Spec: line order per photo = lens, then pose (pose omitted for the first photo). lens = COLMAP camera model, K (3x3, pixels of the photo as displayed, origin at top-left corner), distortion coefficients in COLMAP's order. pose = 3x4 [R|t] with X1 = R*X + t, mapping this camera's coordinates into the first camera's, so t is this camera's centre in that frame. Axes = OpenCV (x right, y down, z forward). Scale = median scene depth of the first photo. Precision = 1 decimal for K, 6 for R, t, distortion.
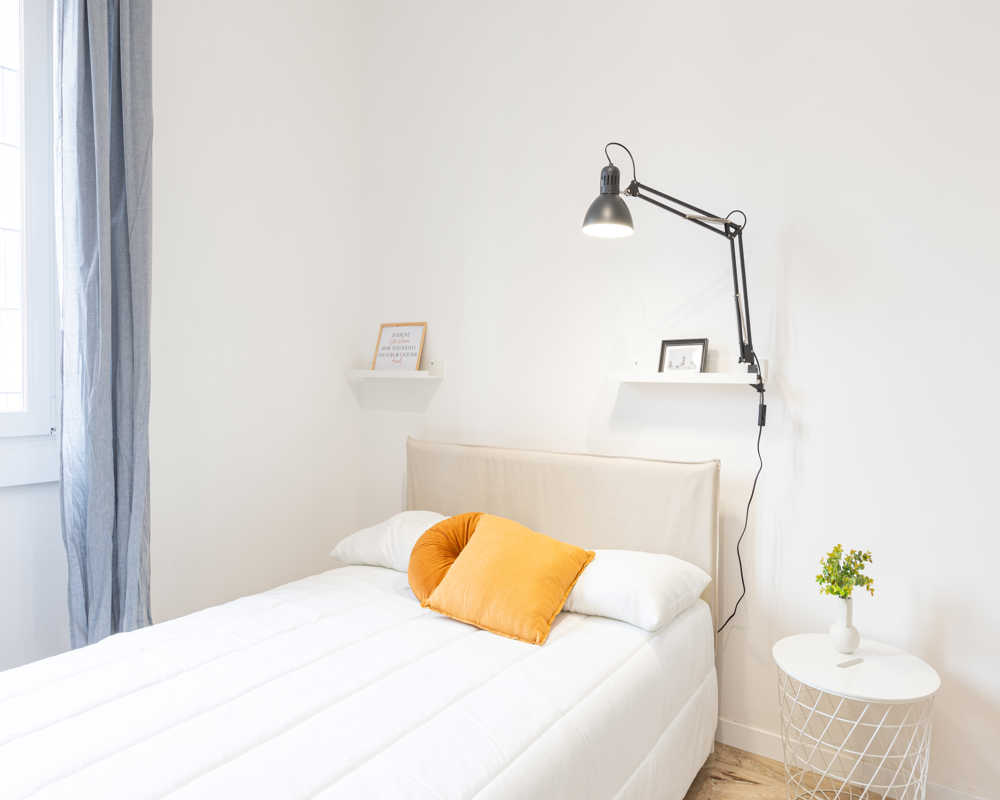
lens RADIAL K [[677.5, 0, 501.1], [0, 677.5, 395.2], [0, 0, 1]] dist [-0.000993, -0.000033]
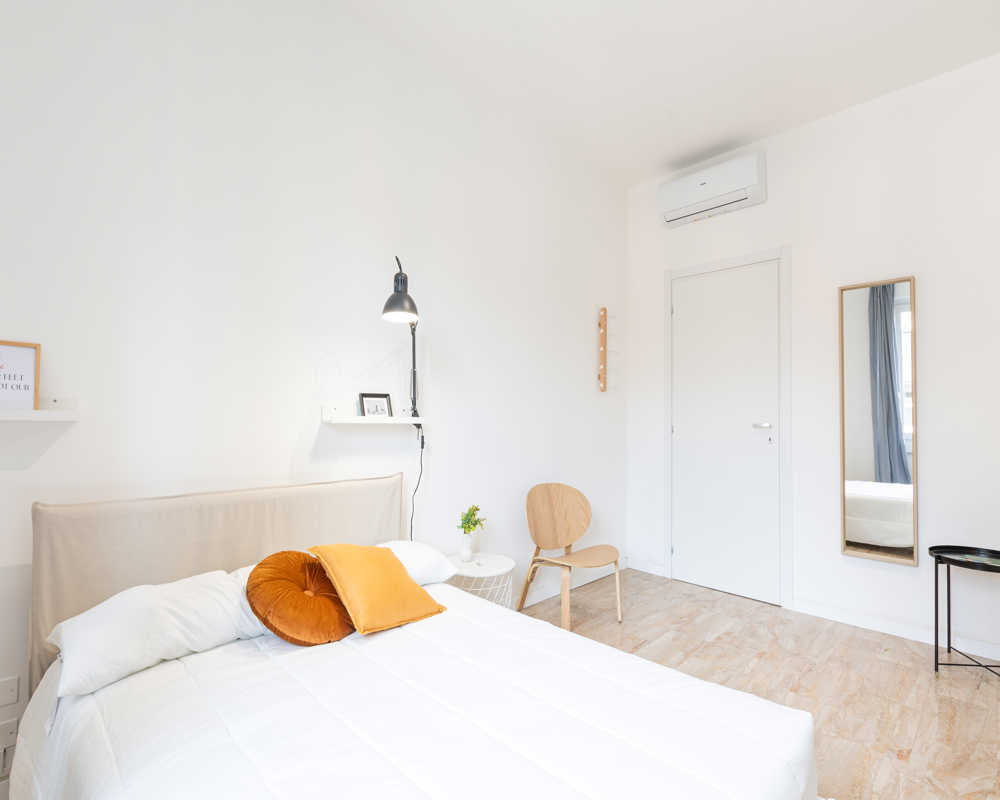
lens RADIAL K [[529.6, 0, 502.5], [0, 529.6, 404.4], [0, 0, 1]] dist [0.005060, 0.000144]
pose [[0.132480, 0.023268, 0.990913, -0.814495], [0.018701, 0.999488, -0.025969, -0.023998], [-0.991009, 0.021972, 0.131977, 0.569410]]
